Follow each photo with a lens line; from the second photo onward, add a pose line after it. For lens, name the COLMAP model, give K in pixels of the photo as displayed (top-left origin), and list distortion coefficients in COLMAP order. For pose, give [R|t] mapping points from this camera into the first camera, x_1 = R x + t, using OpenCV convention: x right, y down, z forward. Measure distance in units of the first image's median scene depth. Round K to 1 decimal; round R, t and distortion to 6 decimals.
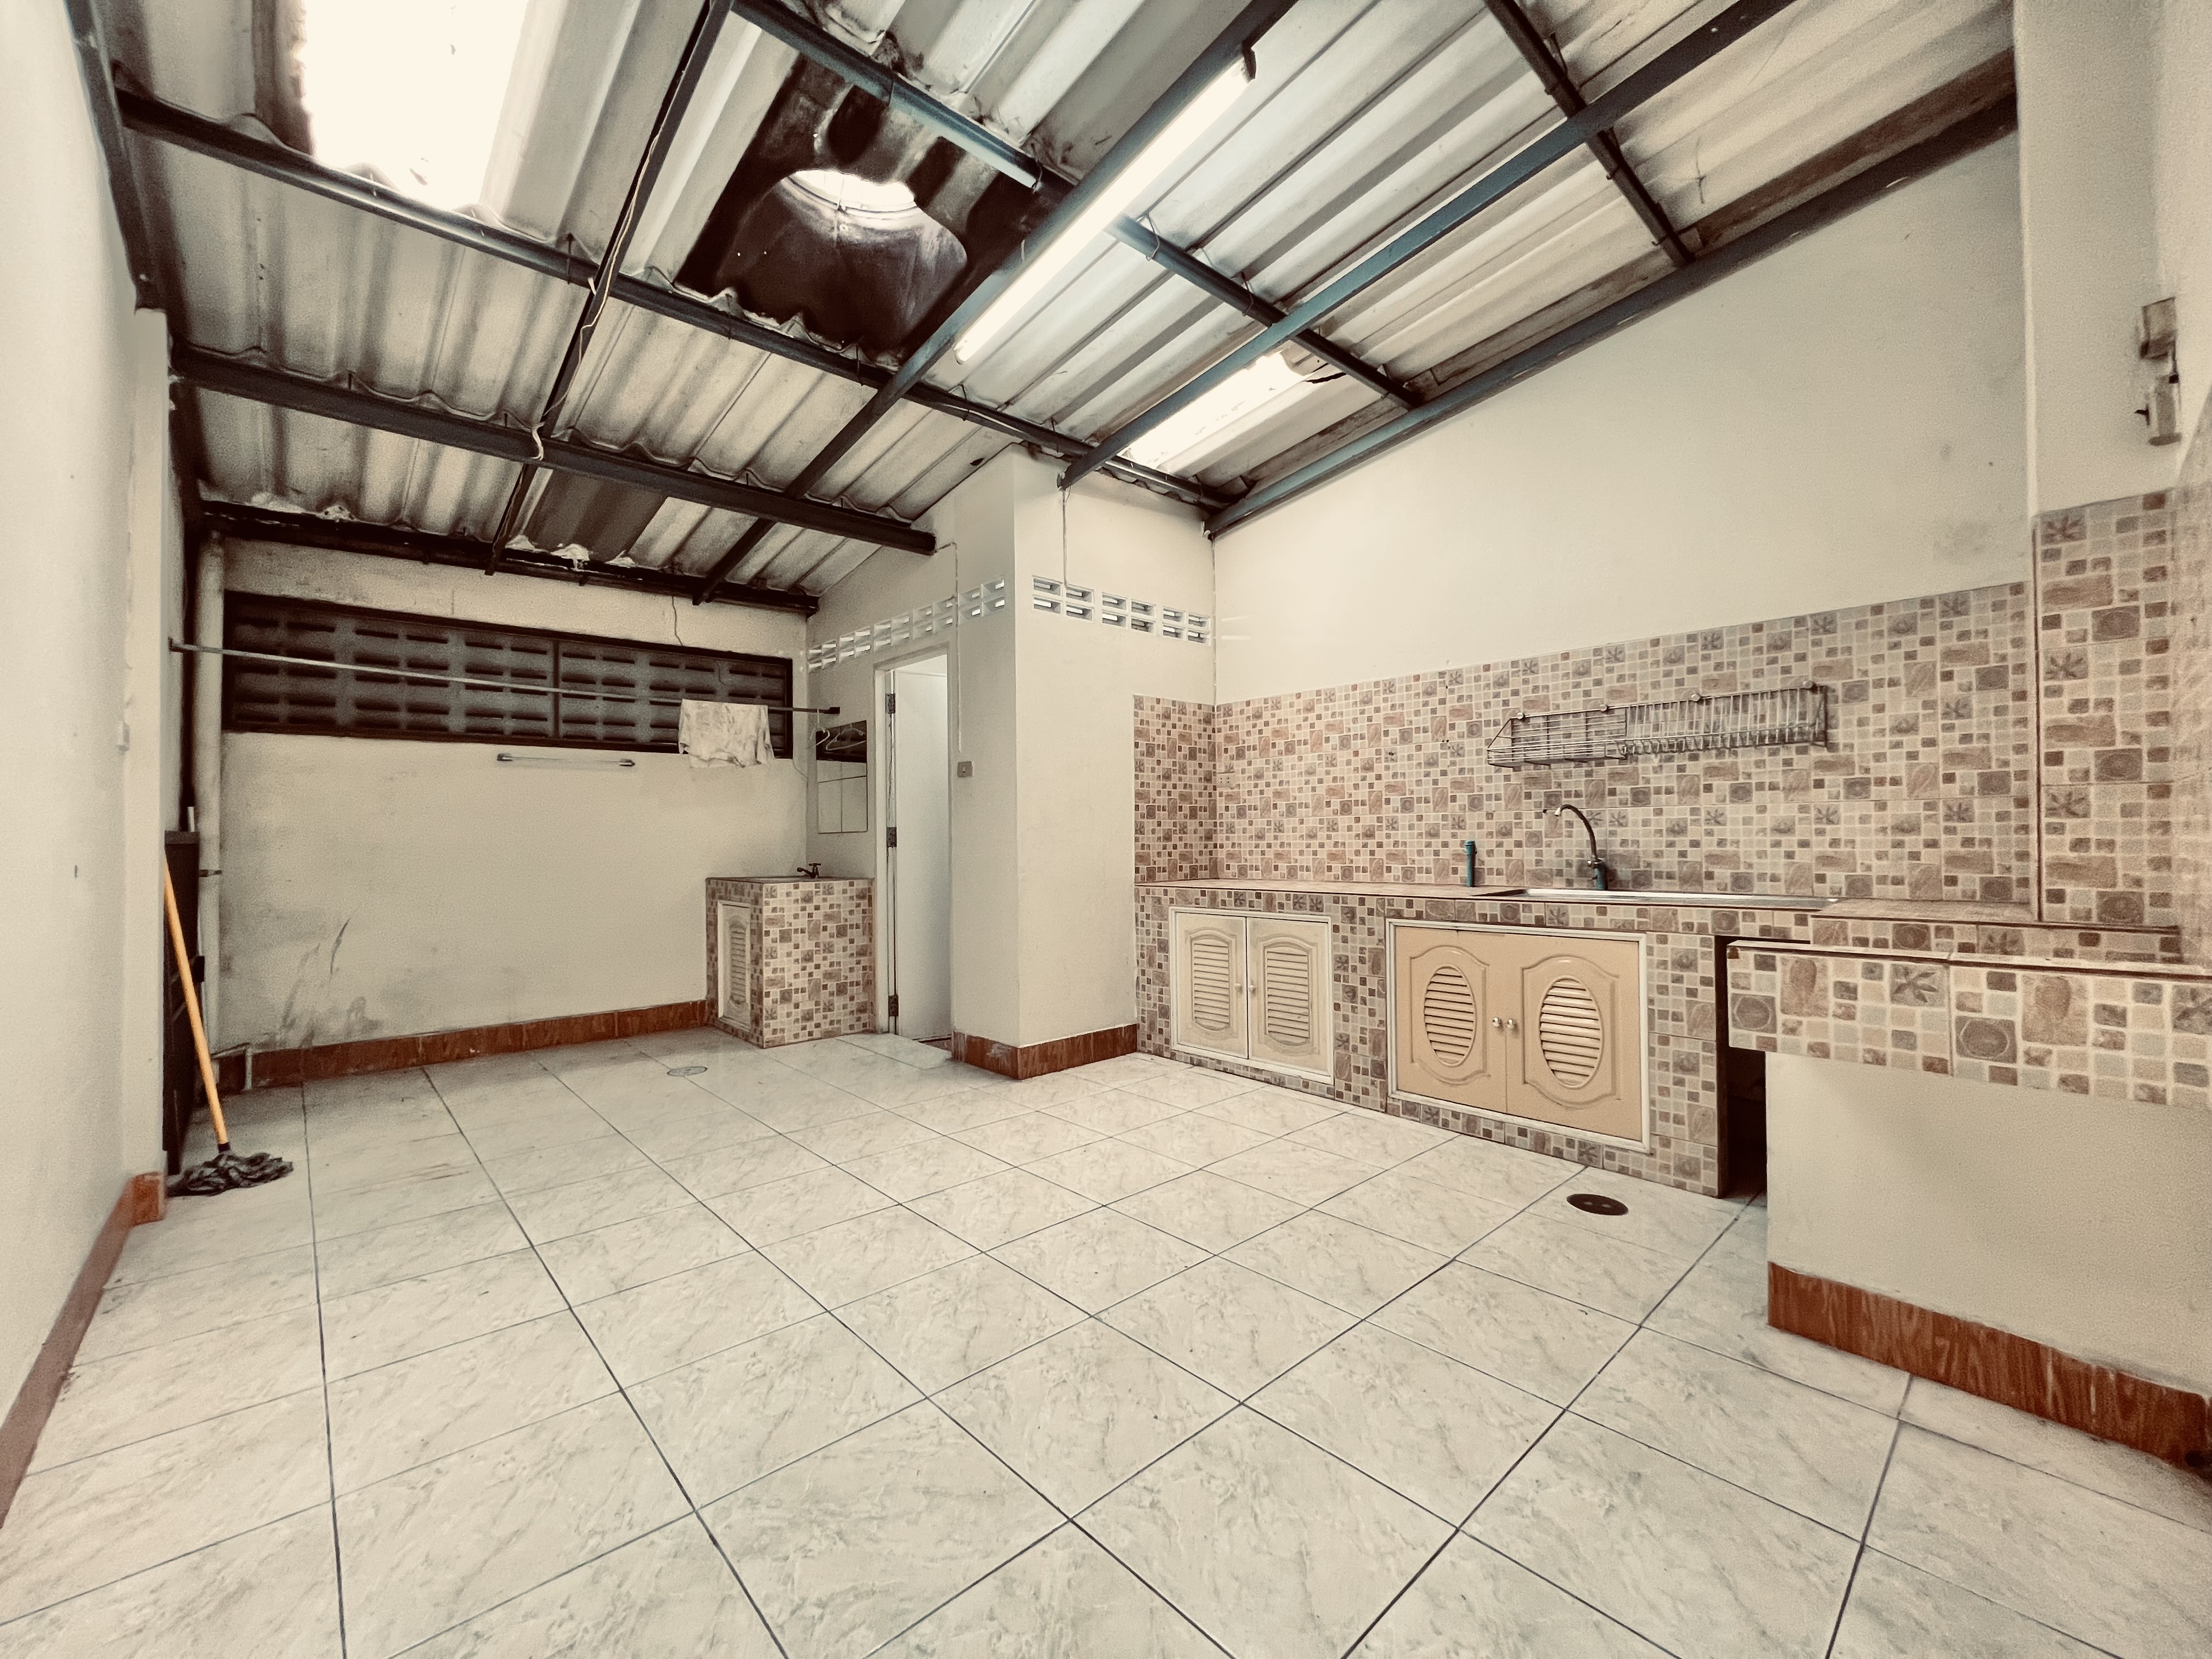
lens RADIAL K [[904.4, 0, 1116.3], [0, 904.4, 818.4], [0, 0, 1]] dist [-0.002622, 0.001433]
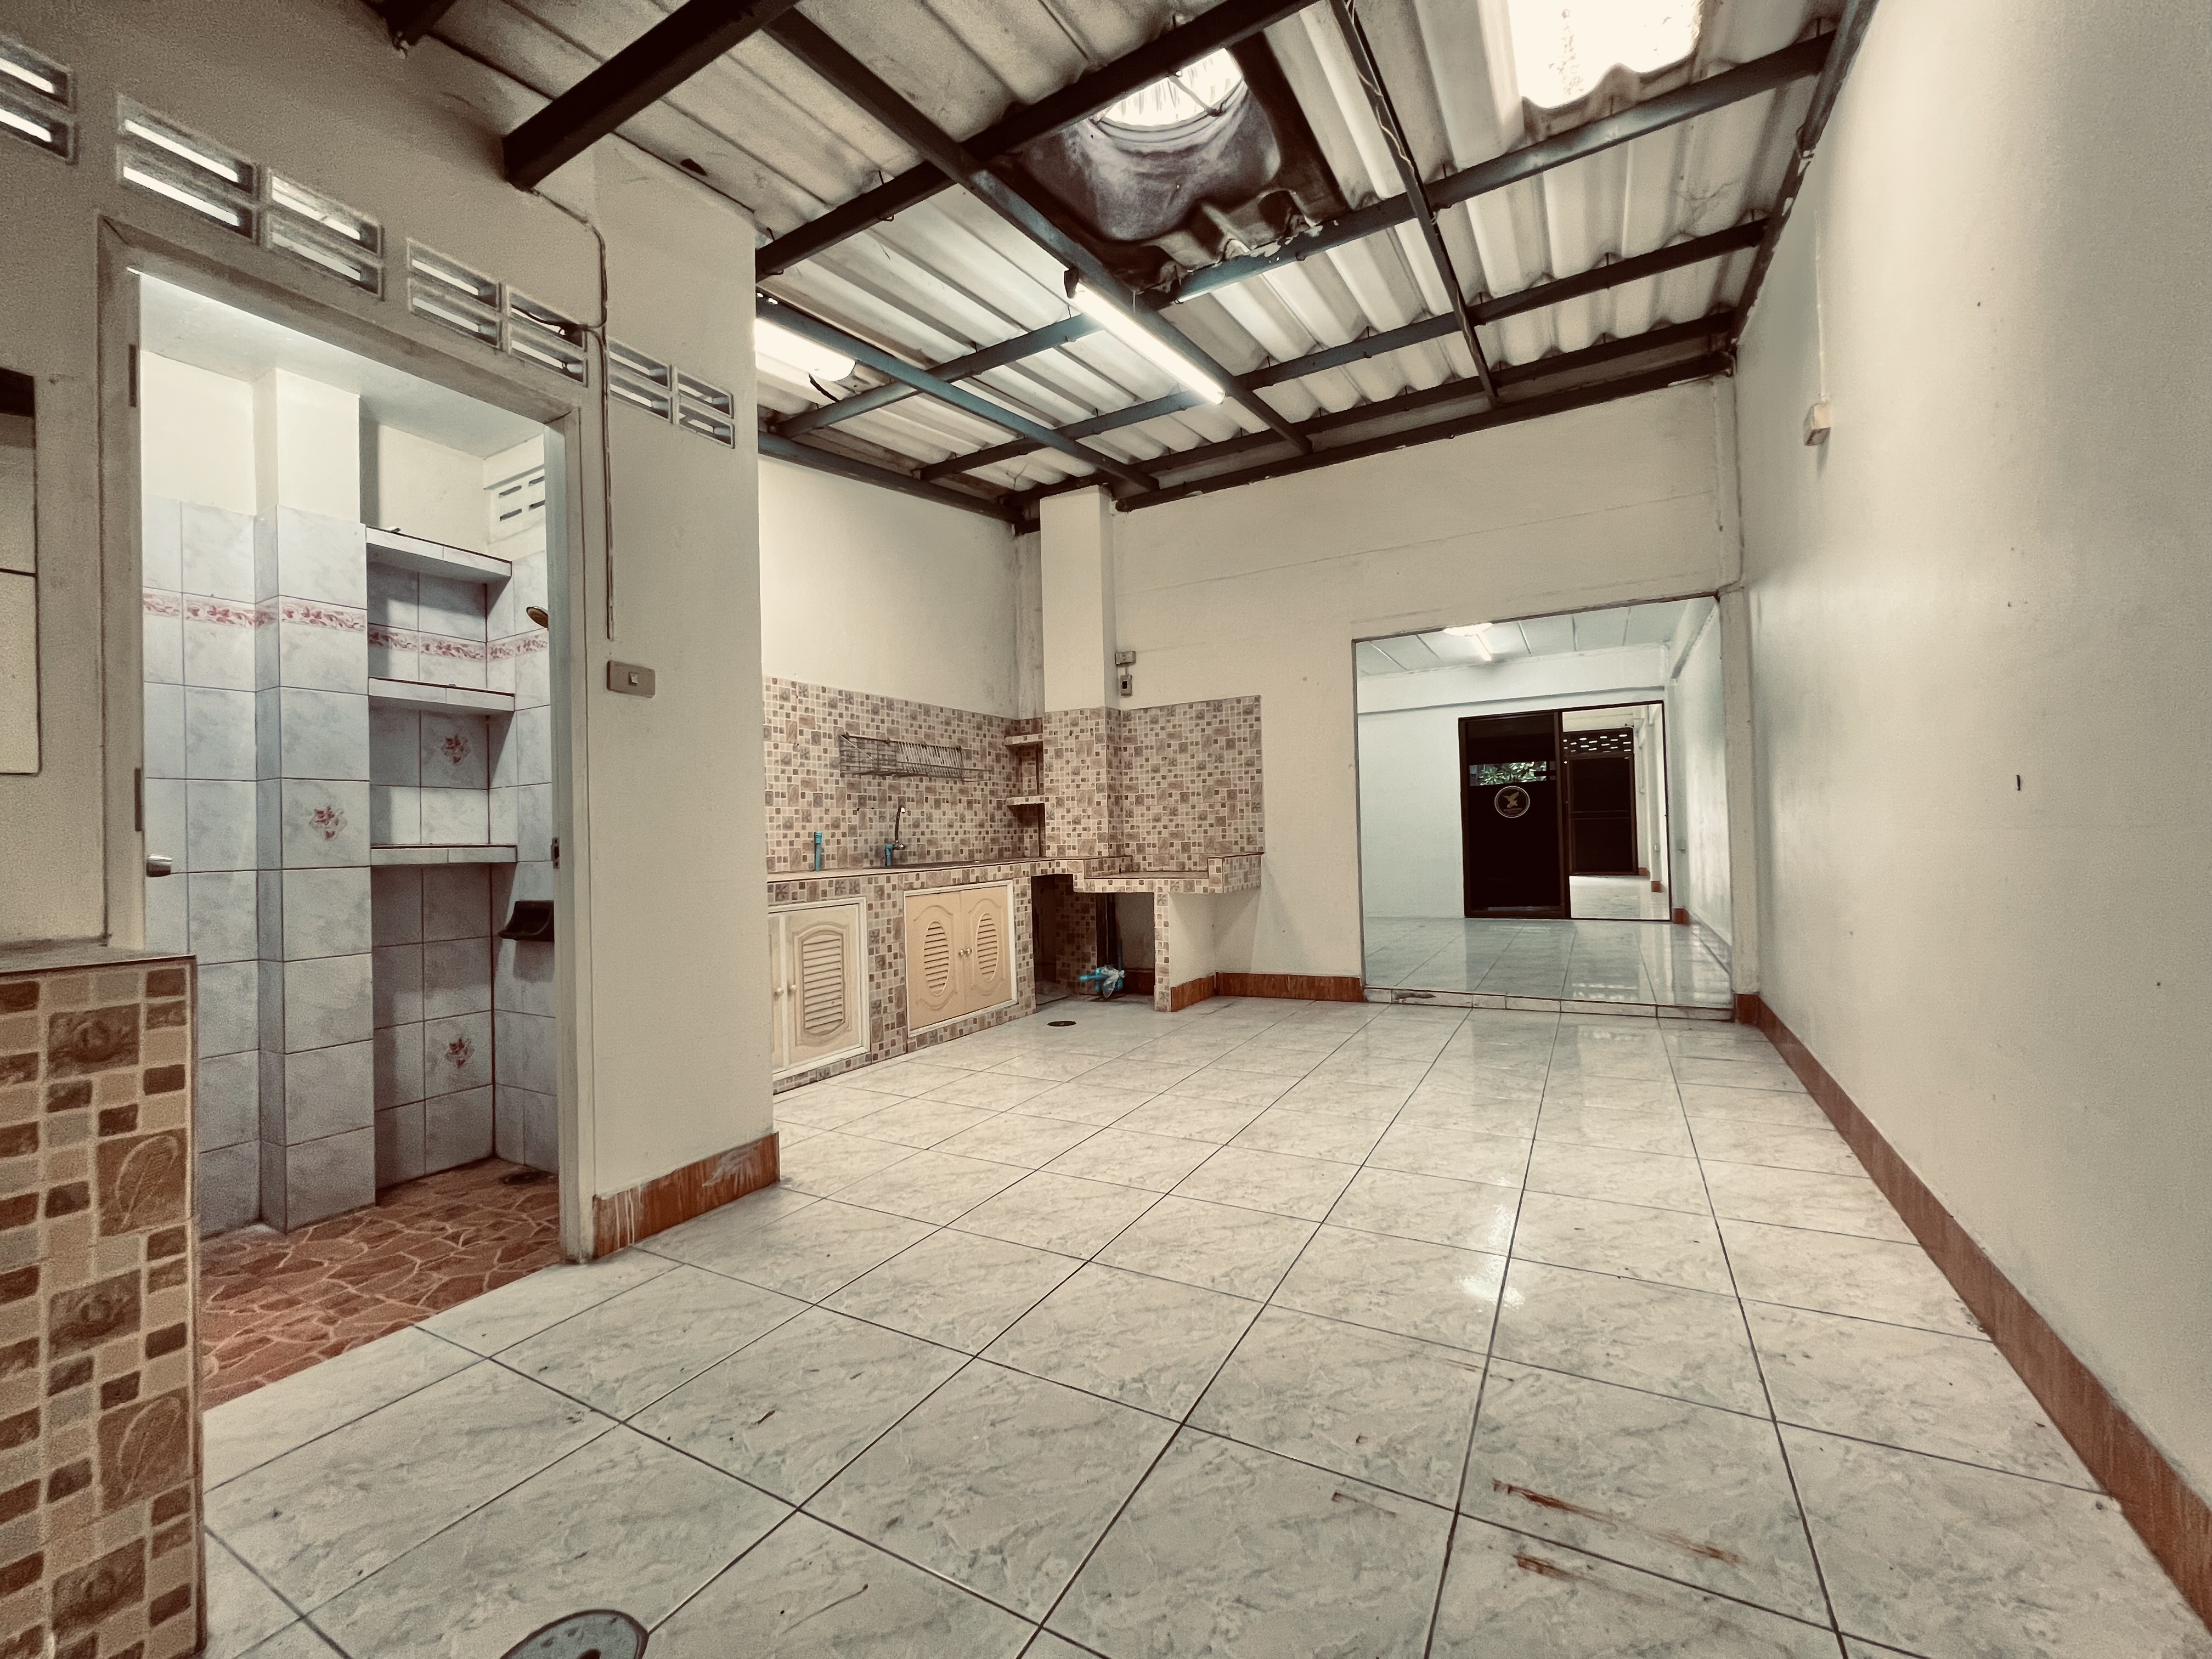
lens RADIAL K [[904.4, 0, 1098.1], [0, 904.4, 809.7], [0, 0, 1]] dist [-0.002622, 0.001433]
pose [[-0.310954, 0.047220, 0.949251, -0.843200], [0.010726, 0.998876, -0.046175, 0.054184], [-0.950365, -0.004177, -0.311111, 1.017135]]
